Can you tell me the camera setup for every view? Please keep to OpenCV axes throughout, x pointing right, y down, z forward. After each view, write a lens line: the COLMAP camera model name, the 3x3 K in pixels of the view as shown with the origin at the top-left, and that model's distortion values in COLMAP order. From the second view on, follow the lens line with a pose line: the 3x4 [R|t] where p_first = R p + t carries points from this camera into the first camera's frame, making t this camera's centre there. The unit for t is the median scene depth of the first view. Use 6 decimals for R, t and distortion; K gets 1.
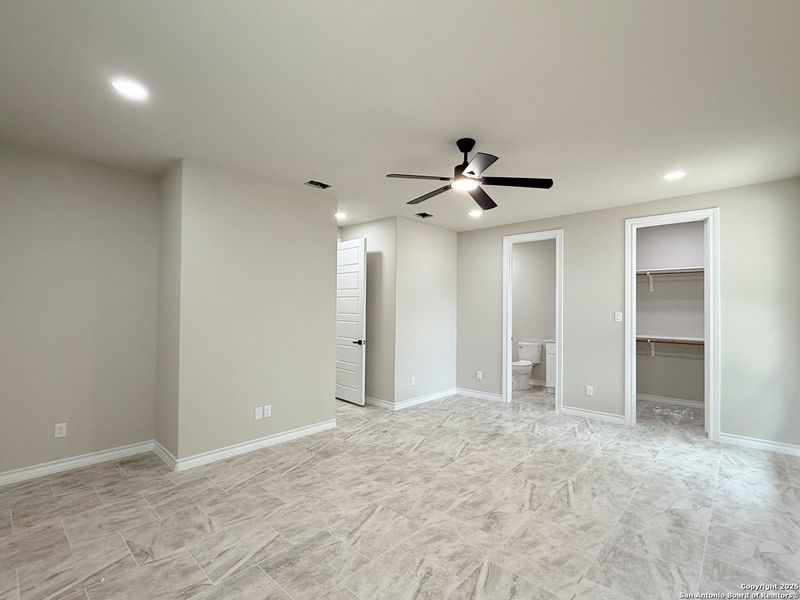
lens RADIAL K [[326.5, 0, 404.0], [0, 326.5, 301.6], [0, 0, 1]] dist [-0.000584, -0.000308]
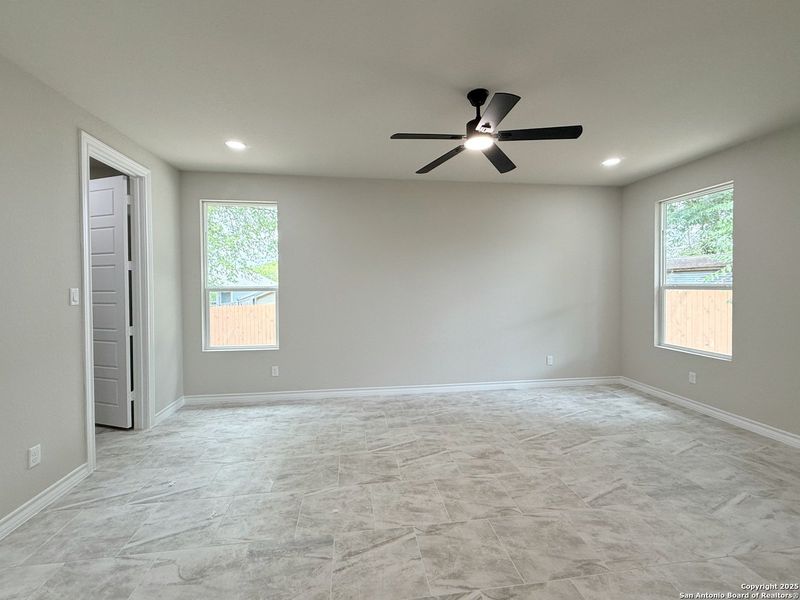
lens RADIAL K [[326.5, 0, 404.0], [0, 326.5, 301.6], [0, 0, 1]] dist [-0.000584, -0.000308]
pose [[-0.746364, -0.039297, 0.664376, -0.235481], [-0.013477, 0.998943, 0.043945, 0.036040], [-0.665401, 0.023846, -0.746105, 1.707984]]
